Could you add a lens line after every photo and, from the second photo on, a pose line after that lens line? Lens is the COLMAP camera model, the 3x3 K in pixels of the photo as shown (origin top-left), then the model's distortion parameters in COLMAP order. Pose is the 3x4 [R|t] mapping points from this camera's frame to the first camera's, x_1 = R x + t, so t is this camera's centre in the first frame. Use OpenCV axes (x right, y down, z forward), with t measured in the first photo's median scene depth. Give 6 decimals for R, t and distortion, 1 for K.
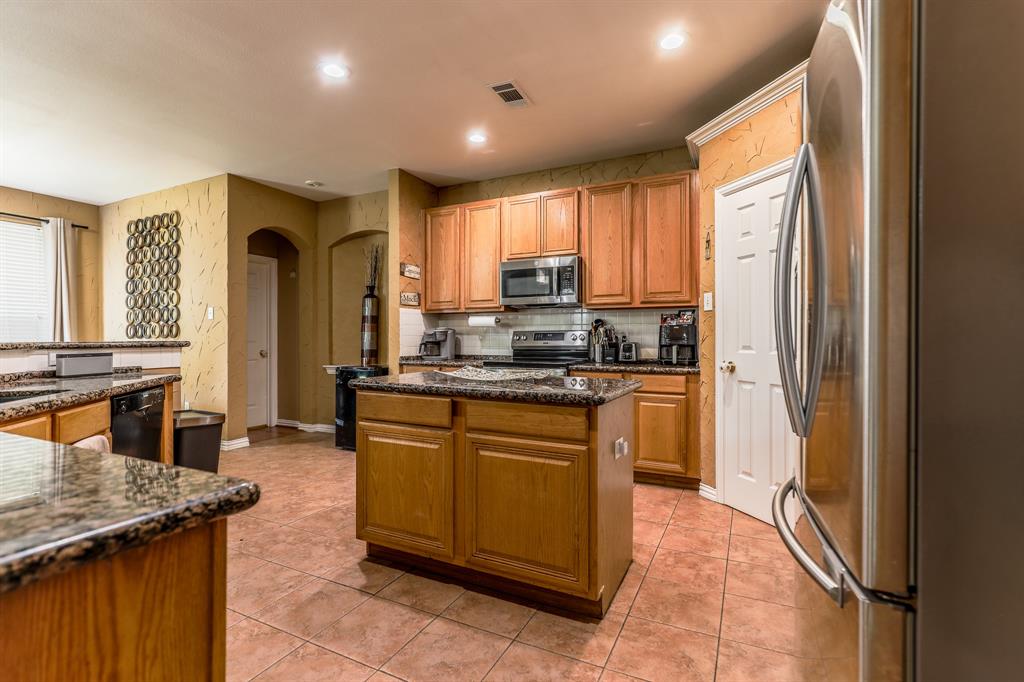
lens RADIAL K [[463.5, 0, 521.2], [0, 463.5, 340.2], [0, 0, 1]] dist [-0.007541, 0.001027]
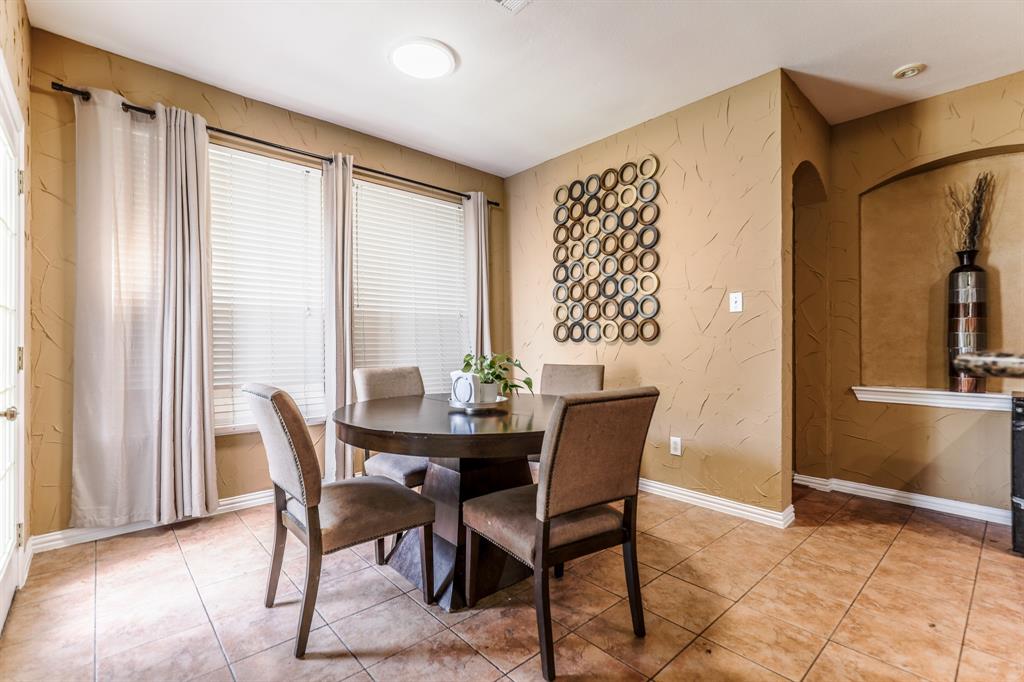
lens RADIAL K [[463.5, 0, 521.2], [0, 463.5, 340.2], [0, 0, 1]] dist [-0.007541, 0.001027]
pose [[0.930705, 0.000322, -0.365770, -0.727333], [-0.003378, 0.999965, -0.007715, -0.000773], [0.365754, 0.008416, 0.930673, 0.314943]]
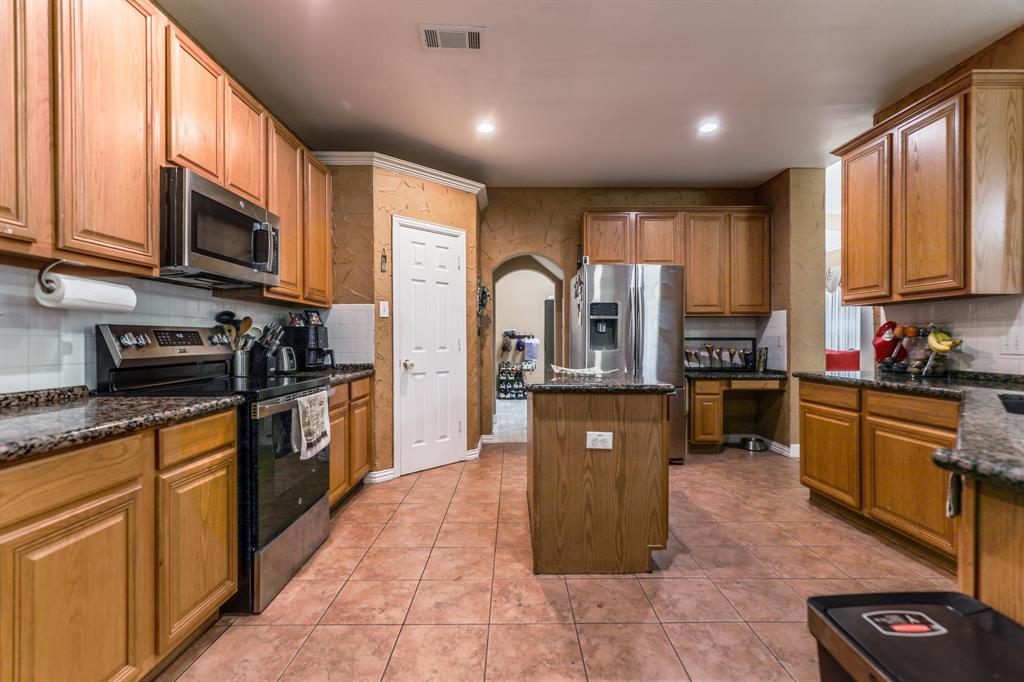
lens RADIAL K [[468.5, 0, 517.0], [0, 468.5, 341.9], [0, 0, 1]] dist [0.000161, 0.000539]
pose [[-0.446343, -0.001726, 0.894860, -0.536457], [0.004715, 0.999980, 0.004280, -0.003818], [-0.894849, 0.006130, -0.446326, 0.841759]]
